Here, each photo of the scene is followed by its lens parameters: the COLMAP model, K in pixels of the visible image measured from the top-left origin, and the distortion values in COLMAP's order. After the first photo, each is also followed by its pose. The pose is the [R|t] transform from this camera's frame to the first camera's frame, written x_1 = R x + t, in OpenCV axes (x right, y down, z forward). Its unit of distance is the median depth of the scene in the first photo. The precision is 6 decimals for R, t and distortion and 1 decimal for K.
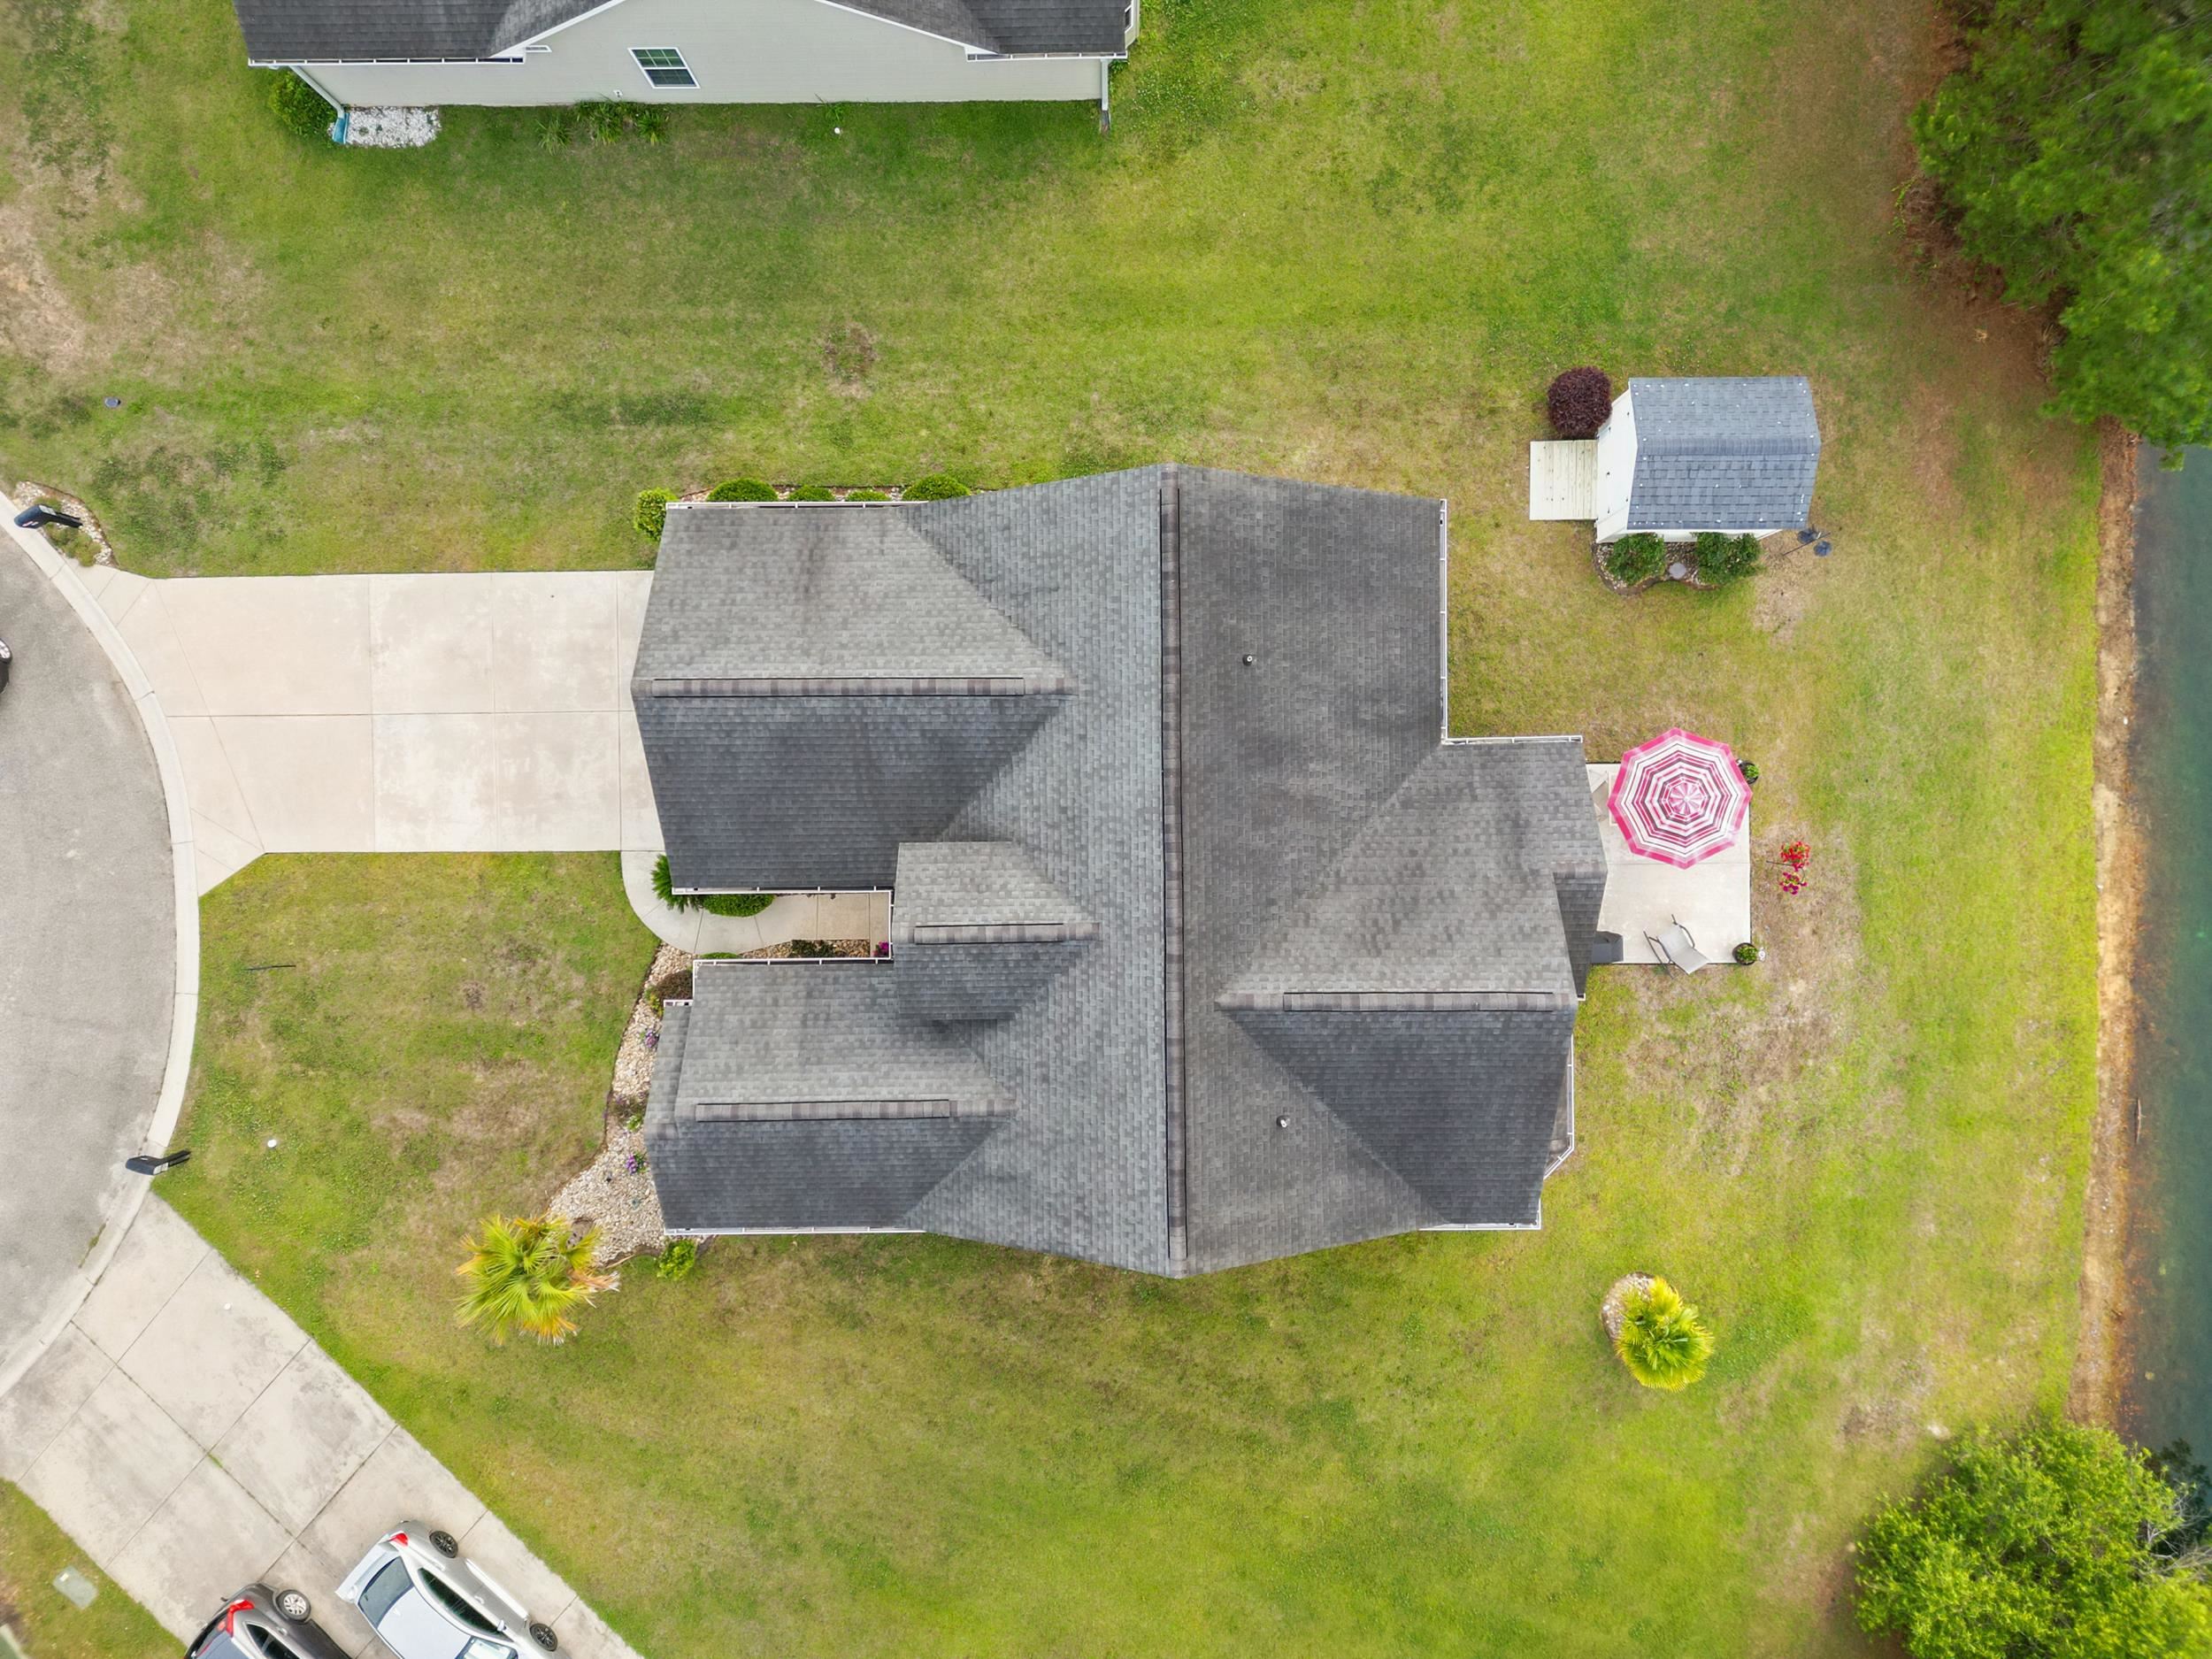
lens RADIAL K [[1533.0, 0, 1106.0], [0, 1533.0, 829.5], [0, 0, 1]] dist [0.091992, -0.096474]
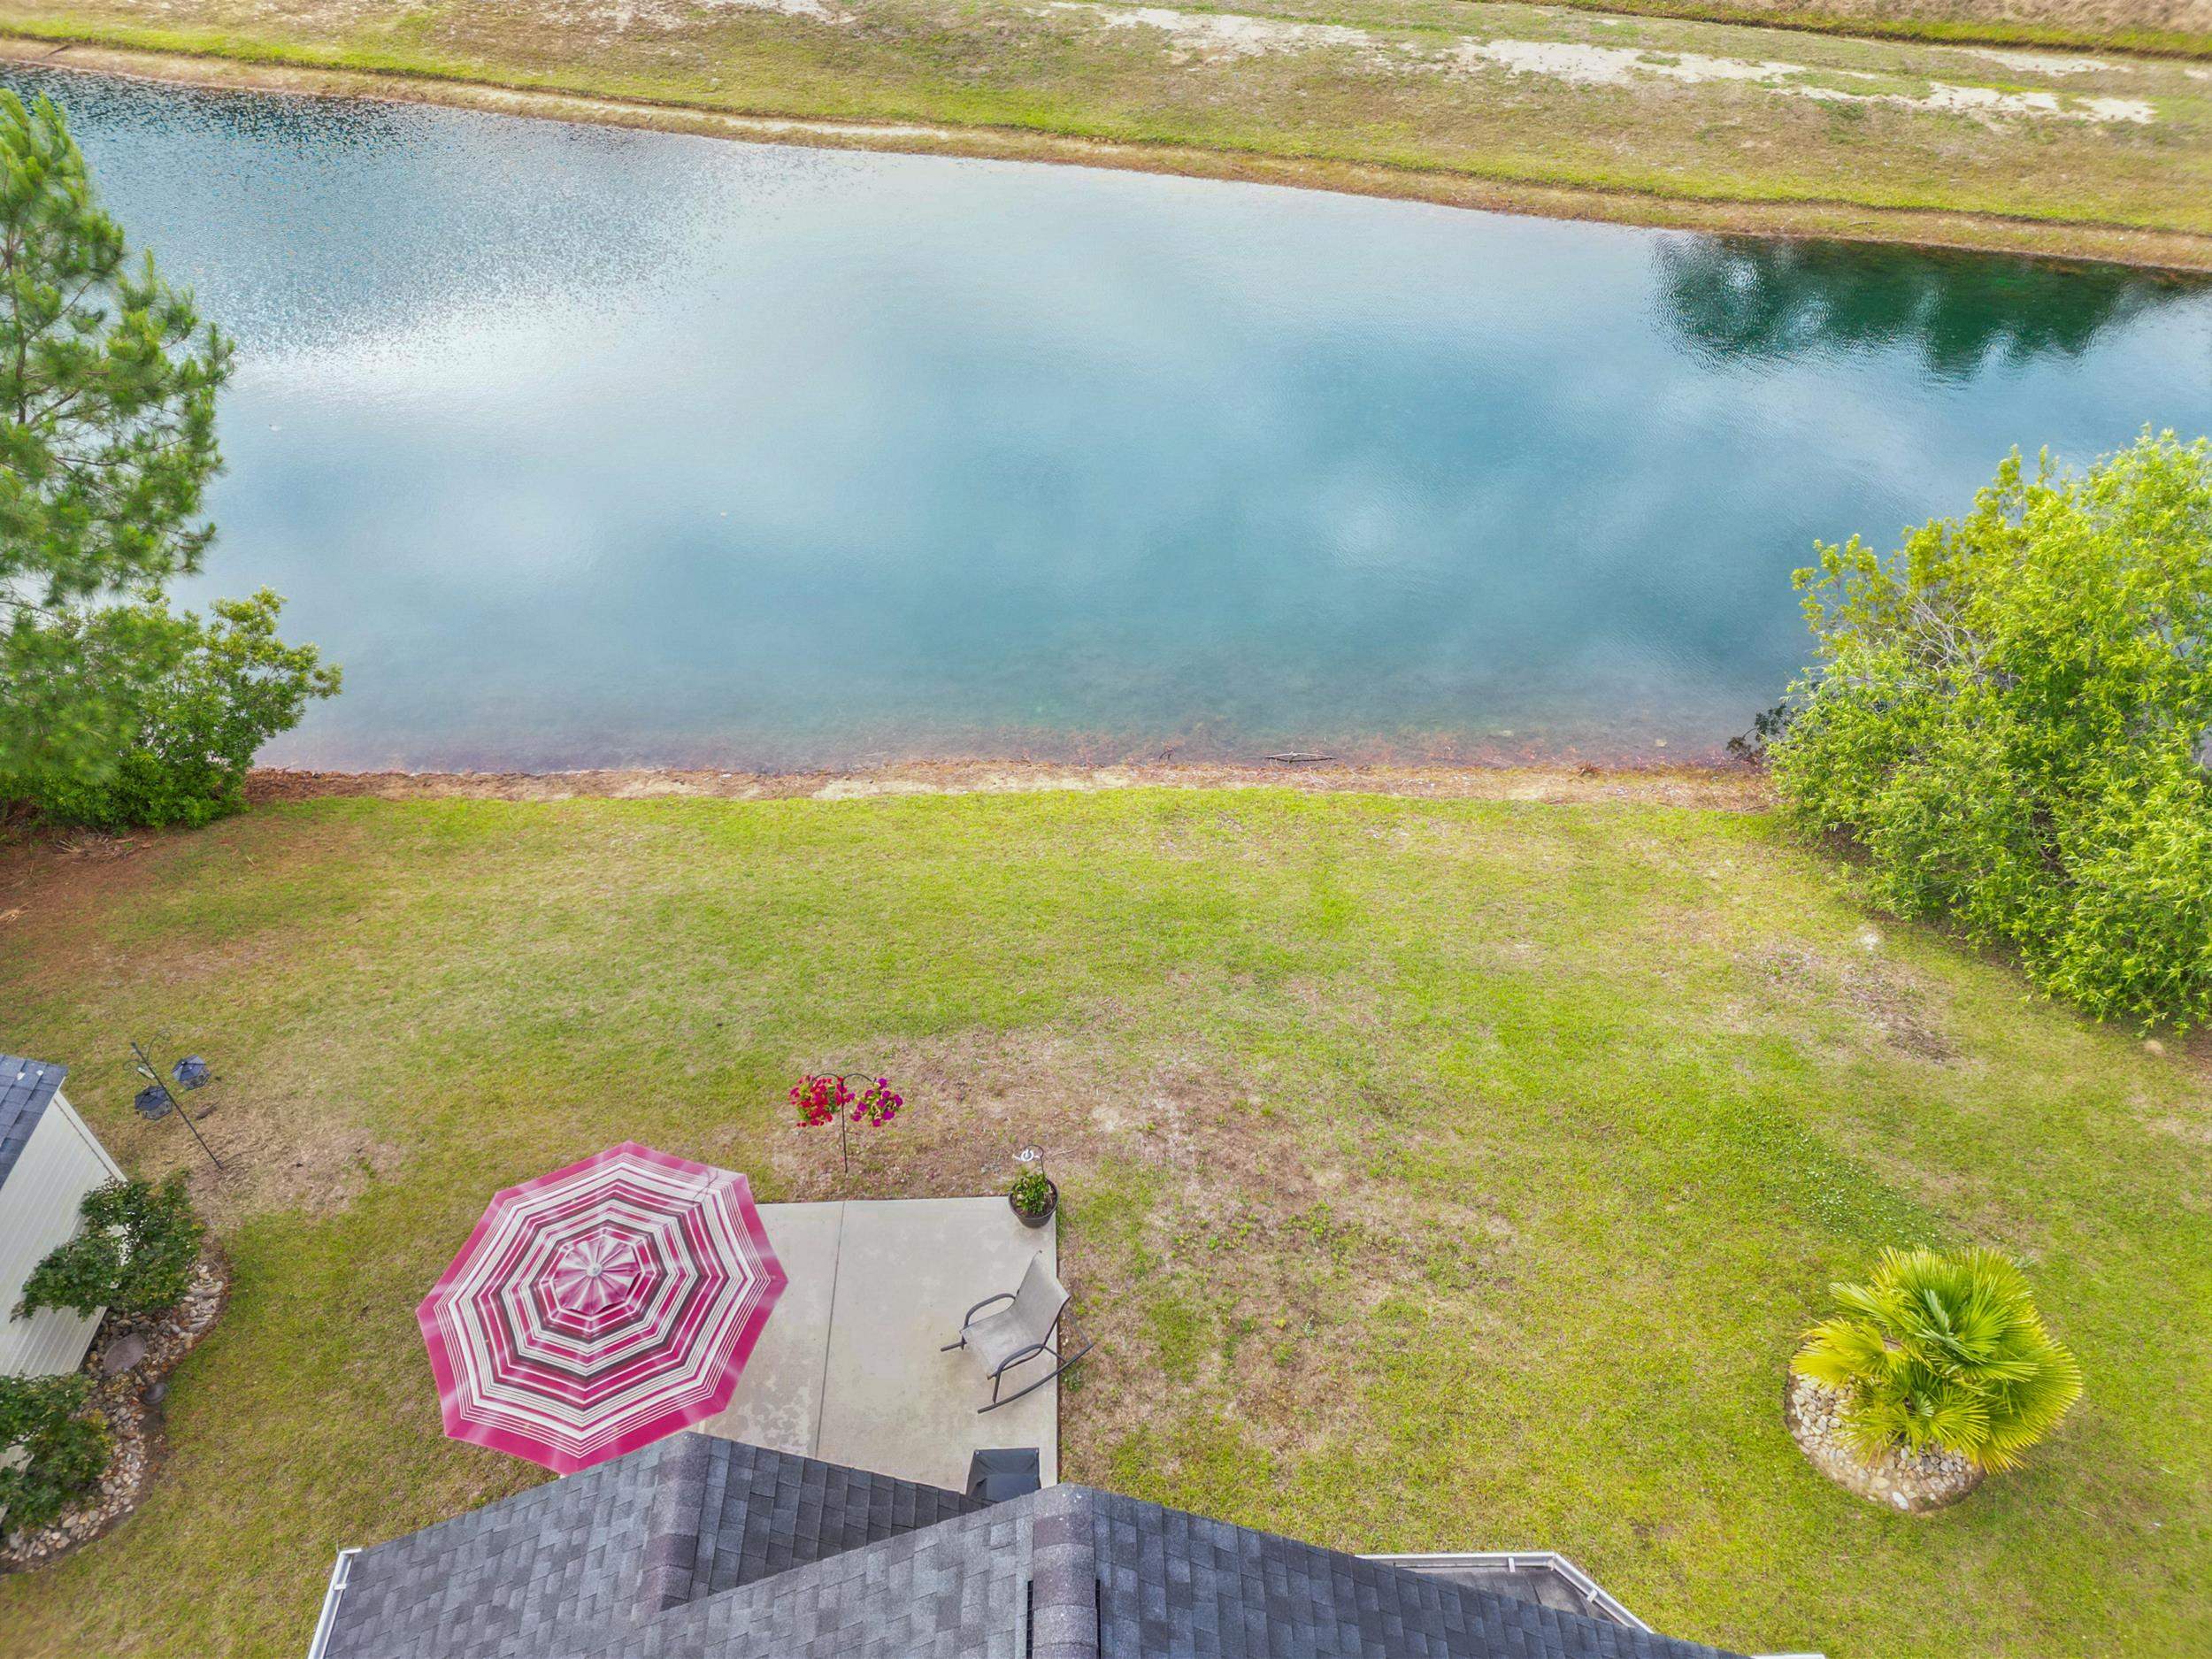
lens RADIAL K [[1533.0, 0, 1106.0], [0, 1533.0, 829.5], [0, 0, 1]] dist [0.091992, -0.096474]
pose [[-0.020340, -0.691412, 0.722175, 0.150372], [0.999788, -0.016366, 0.012489, 0.096015], [0.003184, 0.722276, 0.691598, 0.588032]]
